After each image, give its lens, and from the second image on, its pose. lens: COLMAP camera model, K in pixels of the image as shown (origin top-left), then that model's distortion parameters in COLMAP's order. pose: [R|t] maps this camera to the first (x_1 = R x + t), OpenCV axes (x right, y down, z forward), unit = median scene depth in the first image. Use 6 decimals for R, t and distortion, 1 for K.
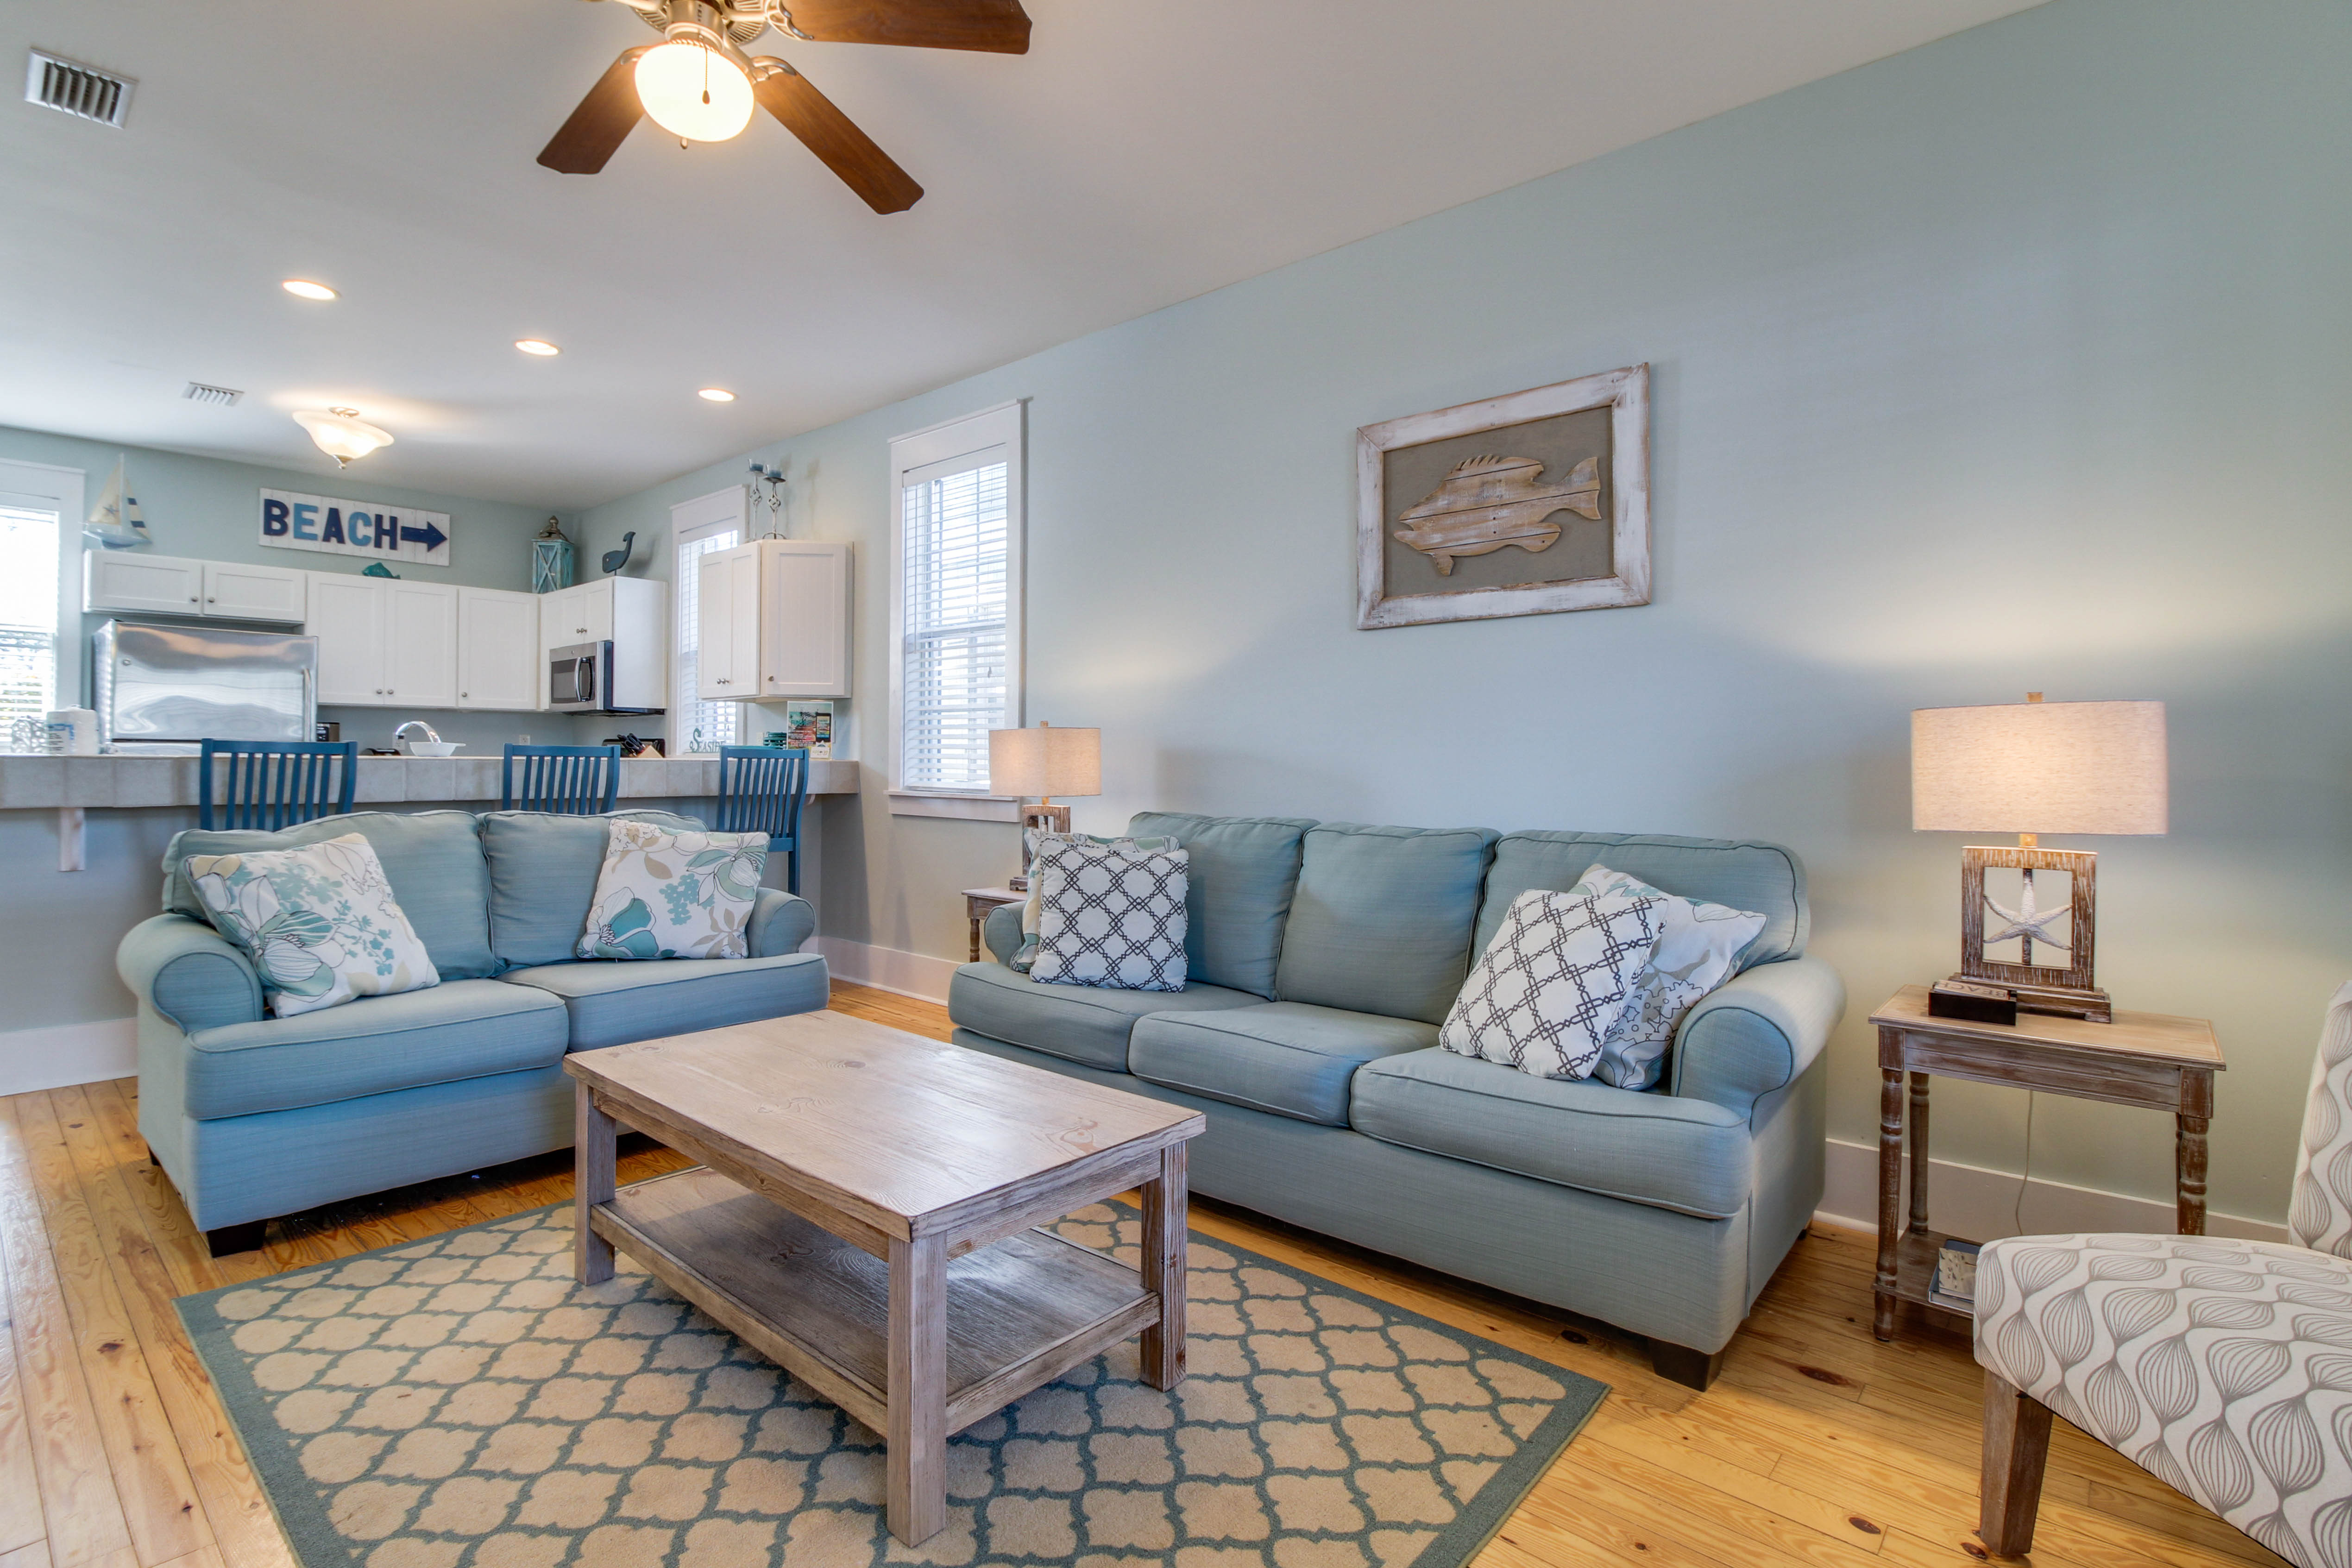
lens RADIAL K [[1118.4, 0, 1189.3], [0, 1118.4, 750.7], [0, 0, 1]] dist [0.002058, -0.015782]
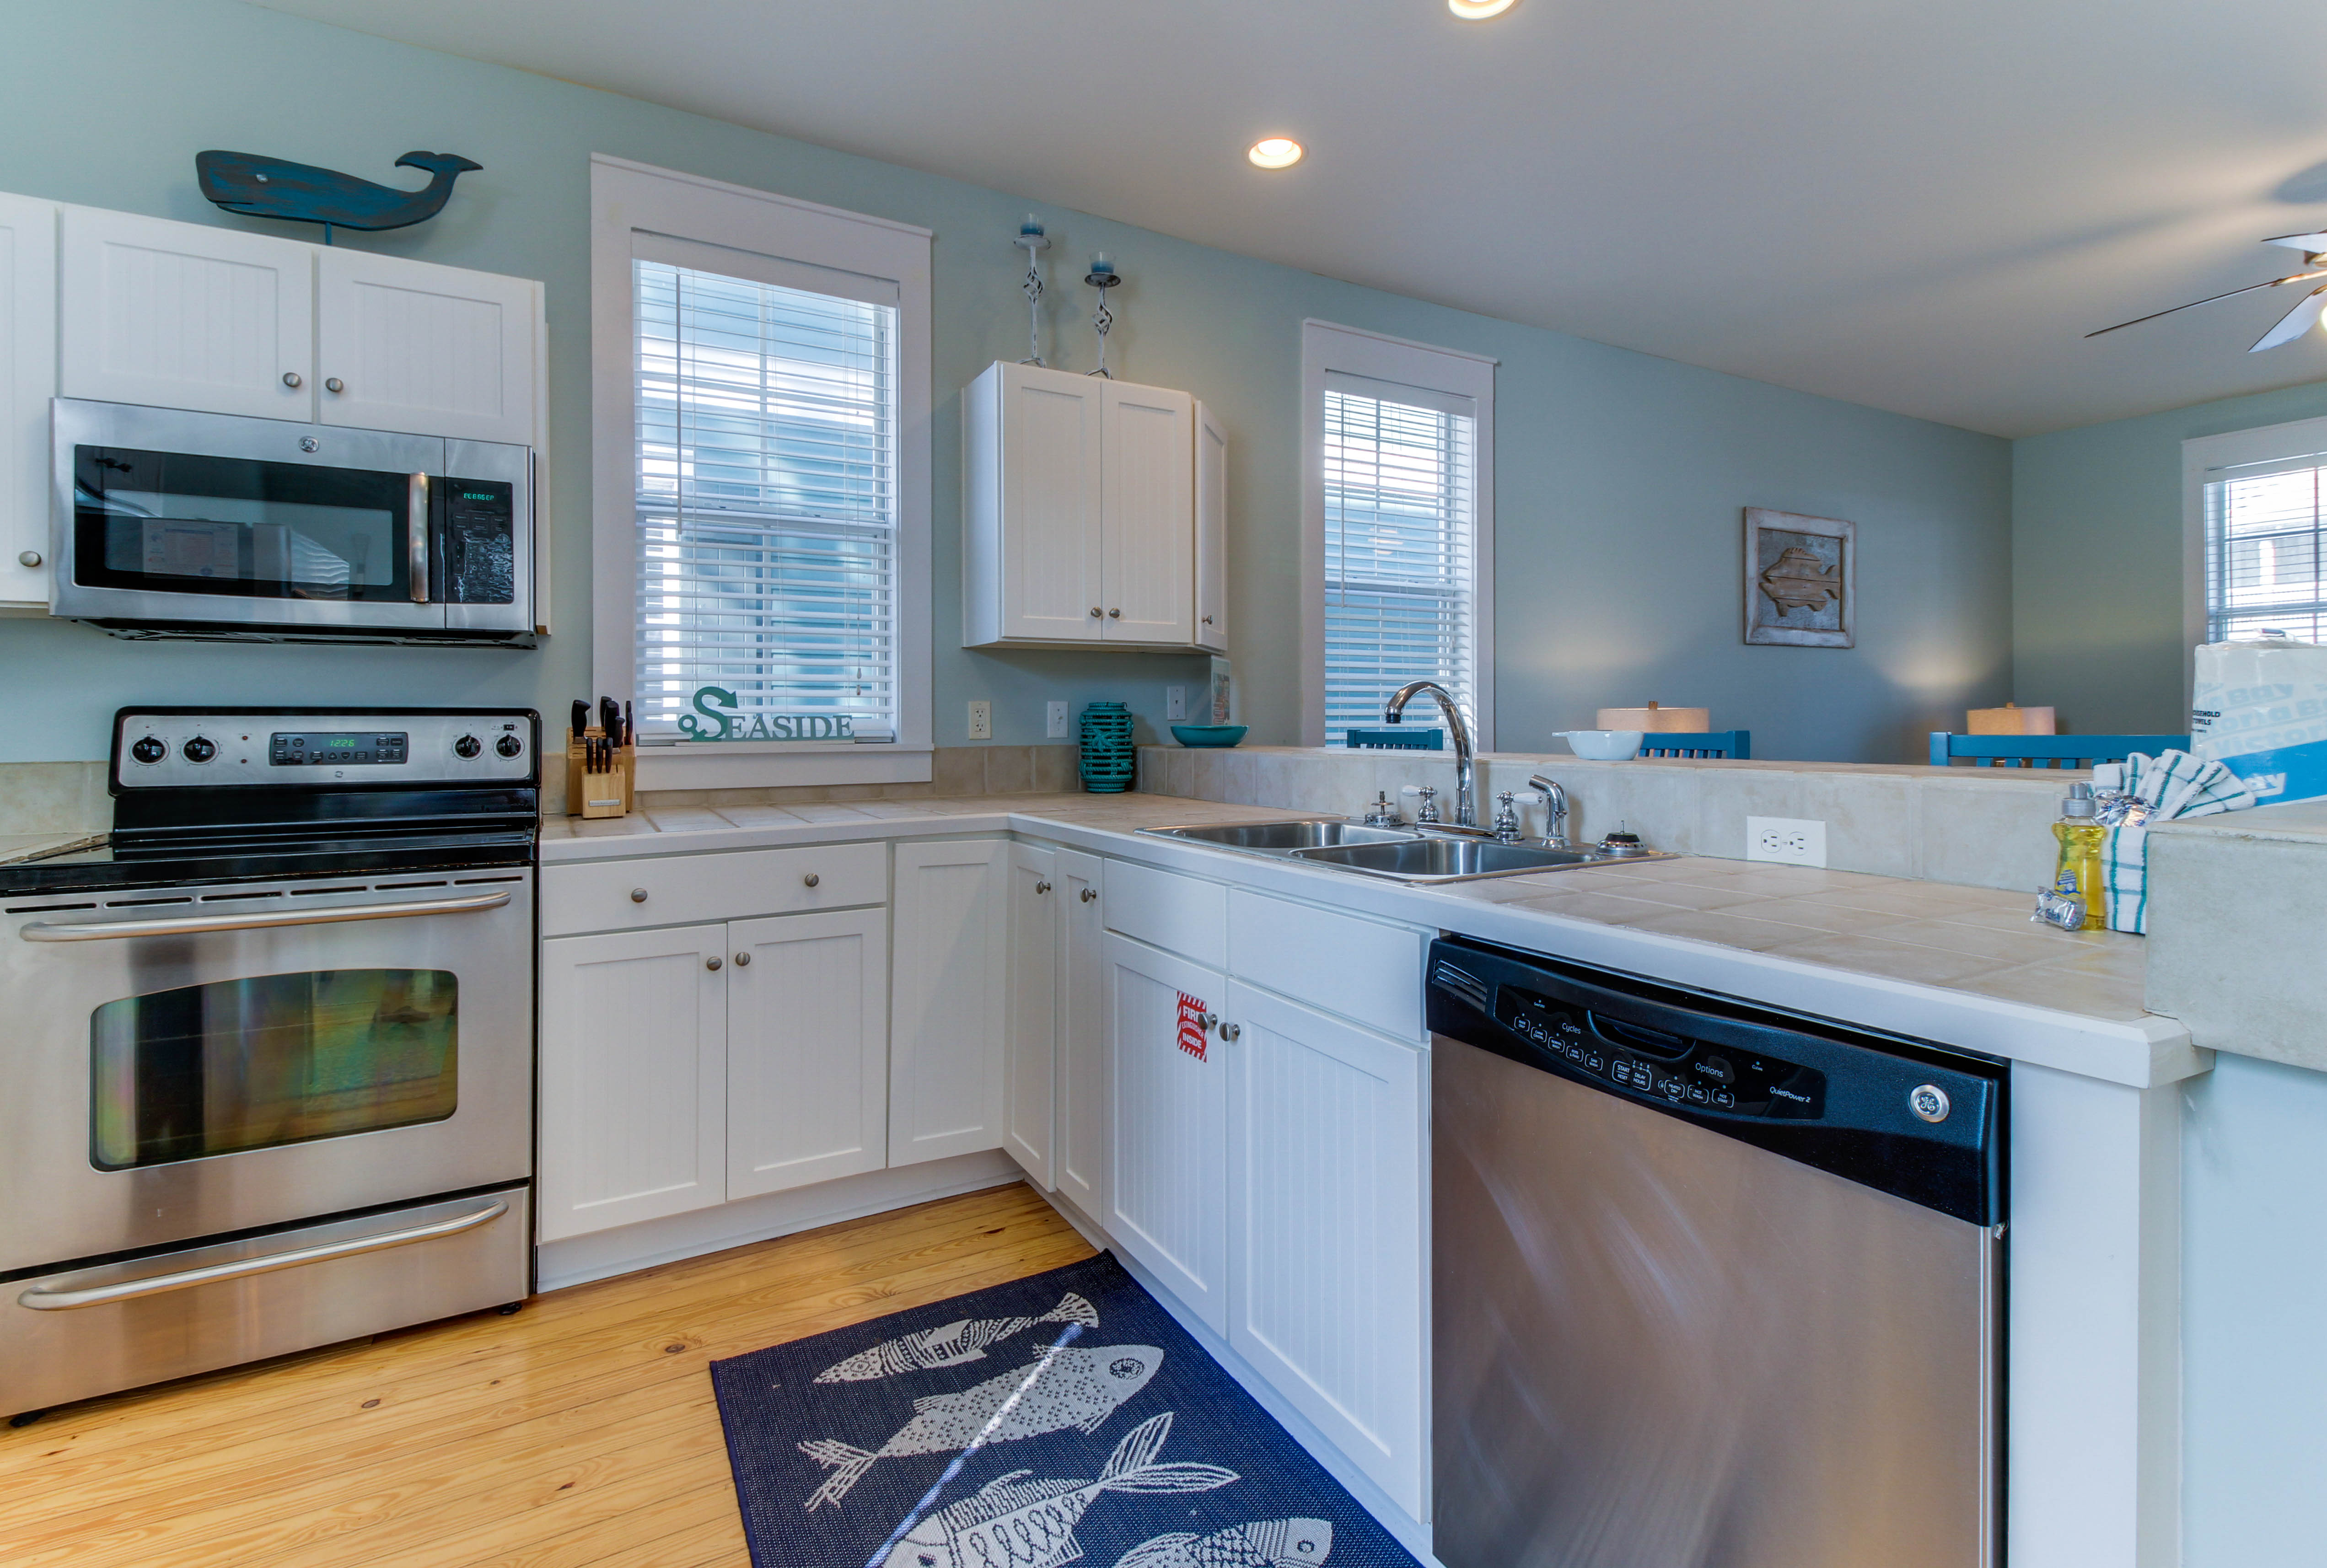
lens RADIAL K [[1077.4, 0, 1169.8], [0, 1077.4, 721.3], [0, 0, 1]] dist [0.024940, -0.014830]
pose [[0.335980, -0.009246, 0.941824, -0.994682], [-0.001631, 0.999945, 0.010398, -0.013987], [-0.941868, -0.005030, 0.335947, 0.847820]]
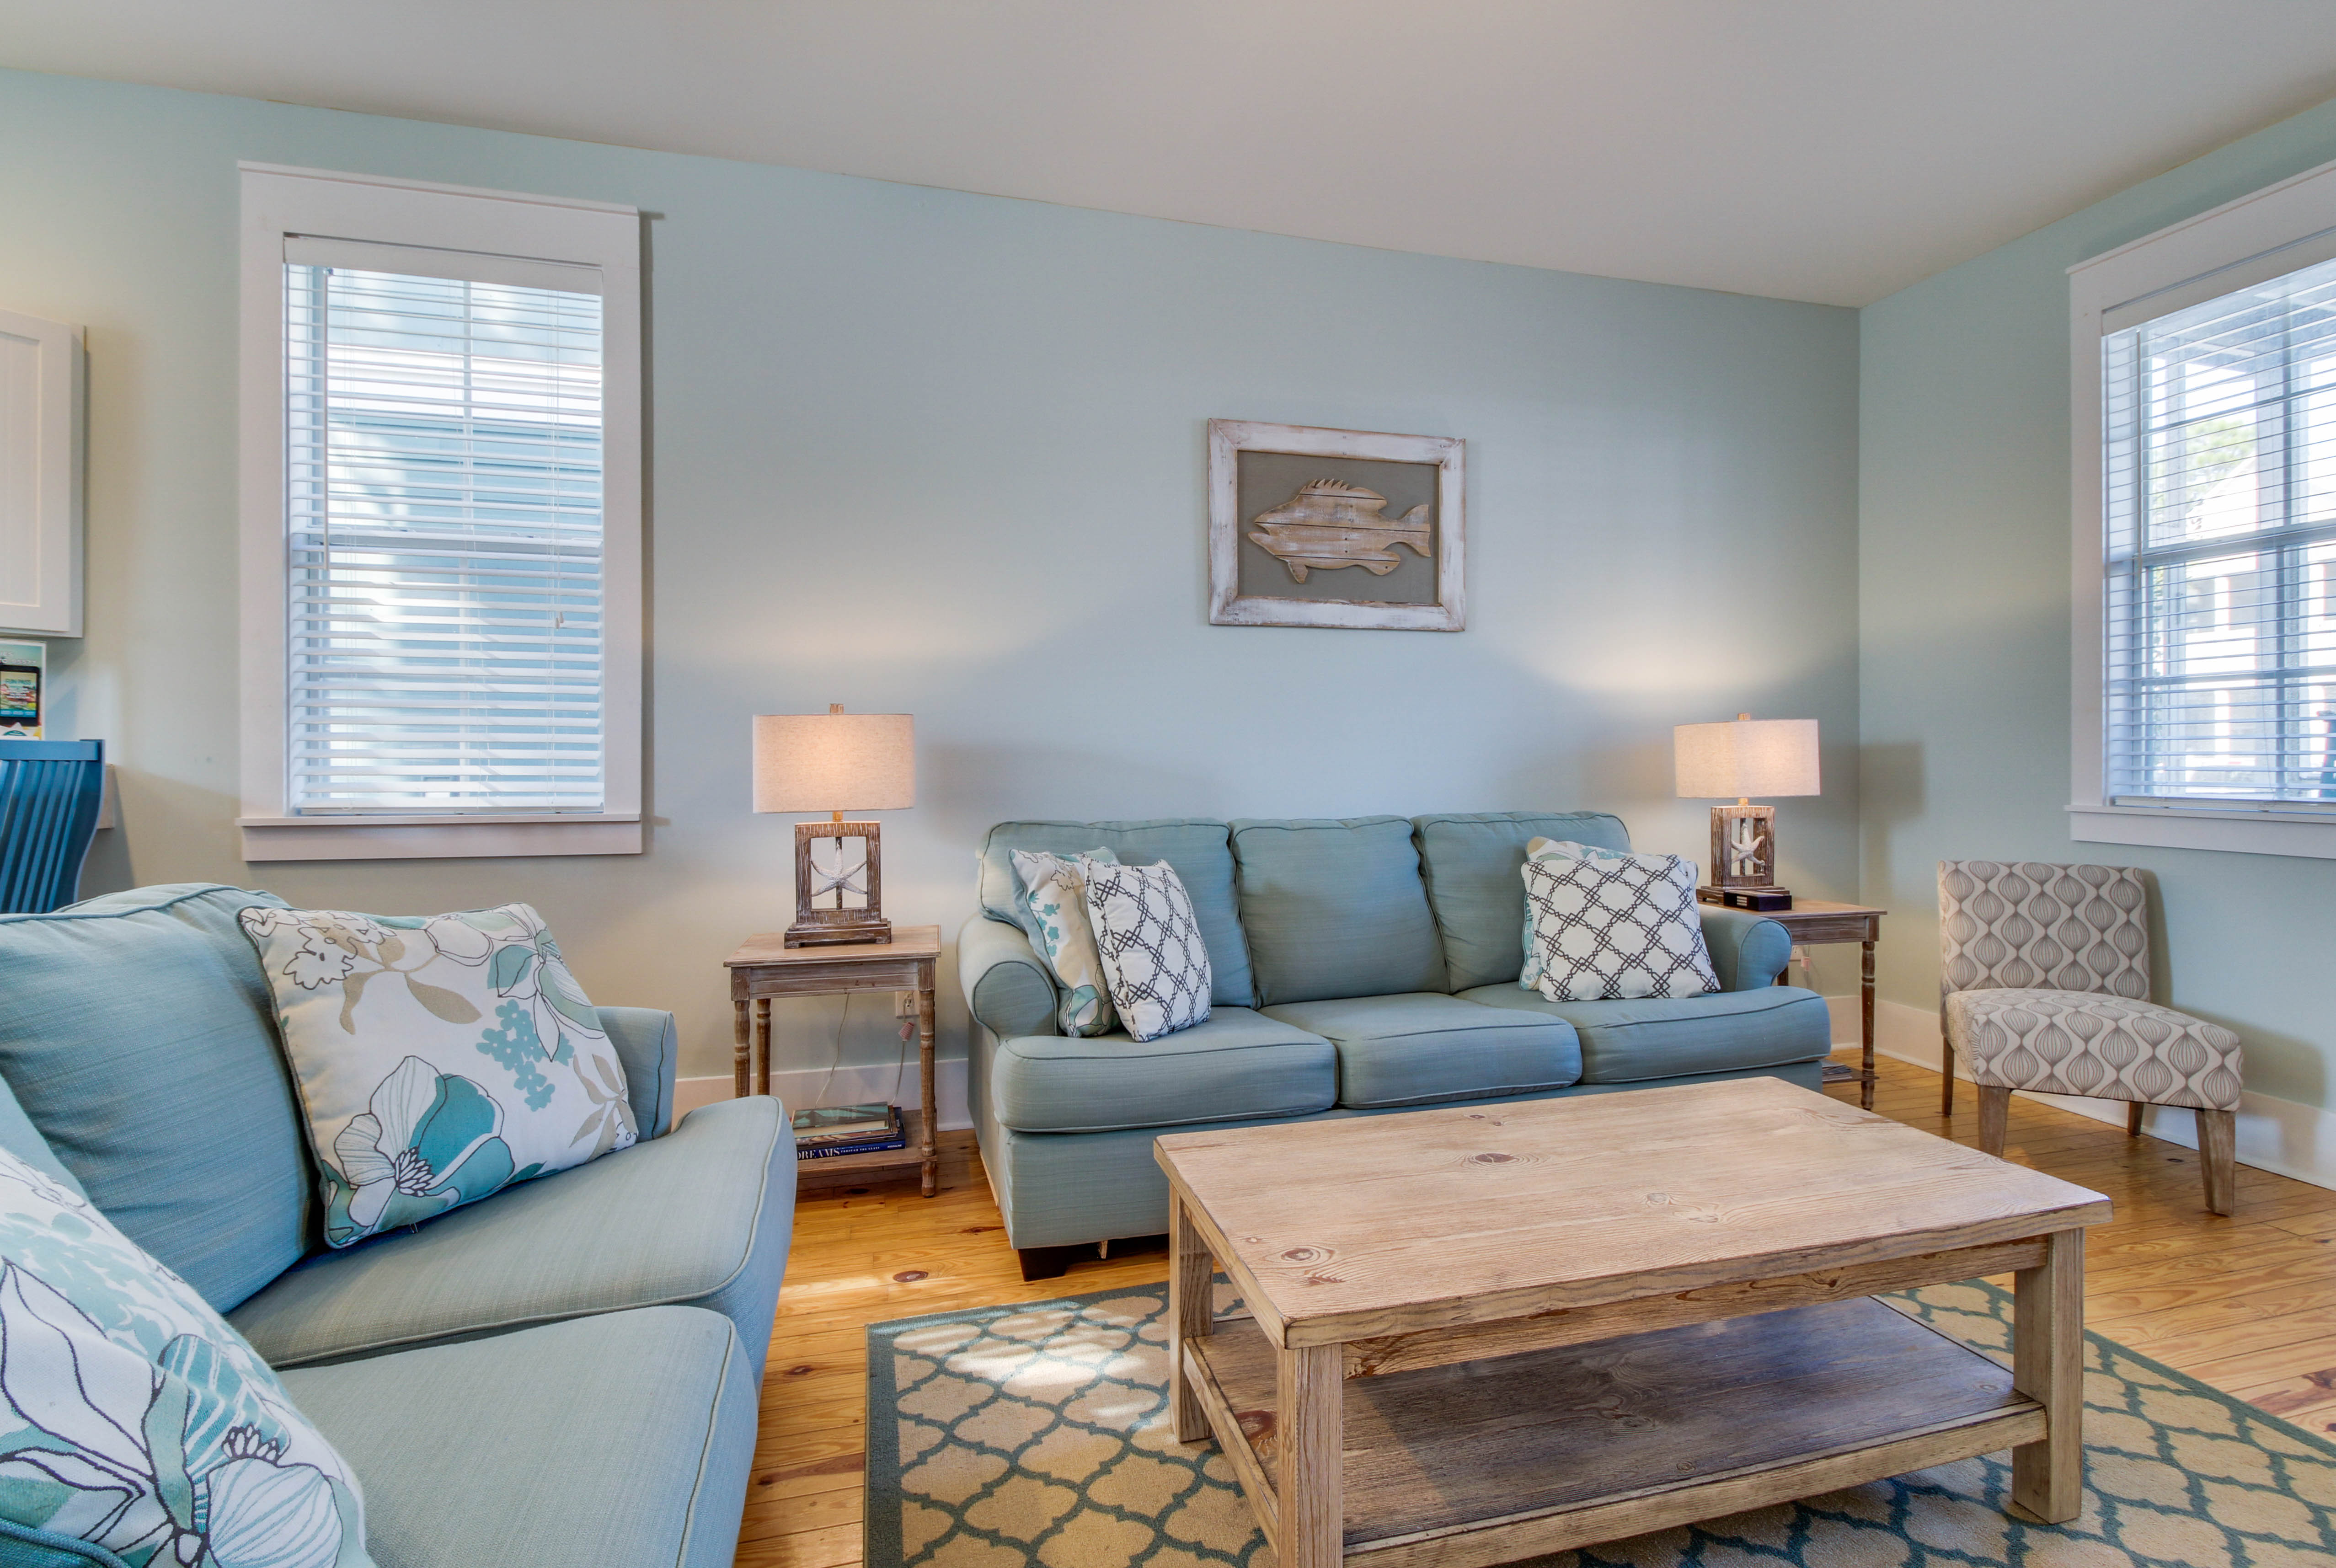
lens RADIAL K [[1082.4, 0, 1167.3], [0, 1082.4, 771.2], [0, 0, 1]] dist [0.000173, -0.000258]
pose [[0.556095, -0.020513, 0.830865, -0.458331], [-0.003741, 0.999623, 0.027184, -0.002910], [-0.831110, -0.018225, 0.555809, 0.341444]]
